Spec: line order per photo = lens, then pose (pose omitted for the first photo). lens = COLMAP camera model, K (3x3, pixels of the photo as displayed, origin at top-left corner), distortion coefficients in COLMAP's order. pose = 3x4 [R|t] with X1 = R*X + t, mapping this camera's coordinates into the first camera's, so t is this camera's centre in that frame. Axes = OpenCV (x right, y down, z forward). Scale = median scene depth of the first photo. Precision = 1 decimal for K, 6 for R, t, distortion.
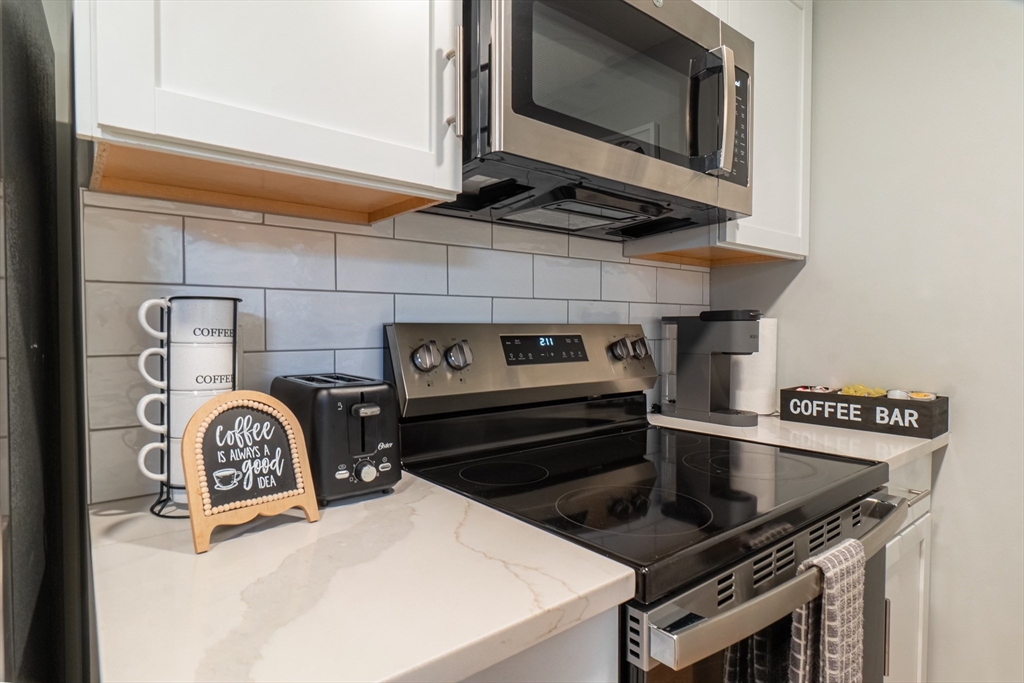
lens RADIAL K [[549.9, 0, 506.4], [0, 549.9, 340.0], [0, 0, 1]] dist [0.001986, 0.000395]
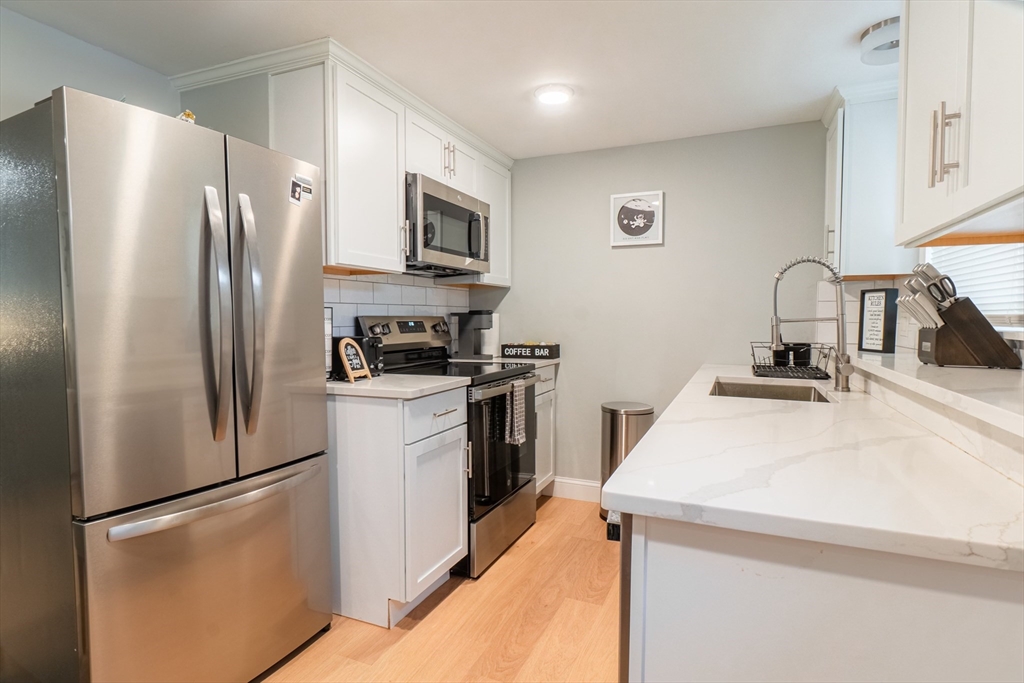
lens RADIAL K [[549.9, 0, 506.4], [0, 549.9, 340.0], [0, 0, 1]] dist [0.001986, 0.000395]
pose [[0.887666, -0.023180, 0.459905, -0.604616], [0.017382, 0.999707, 0.016838, 0.036950], [-0.460160, -0.006953, 0.887809, -1.177526]]
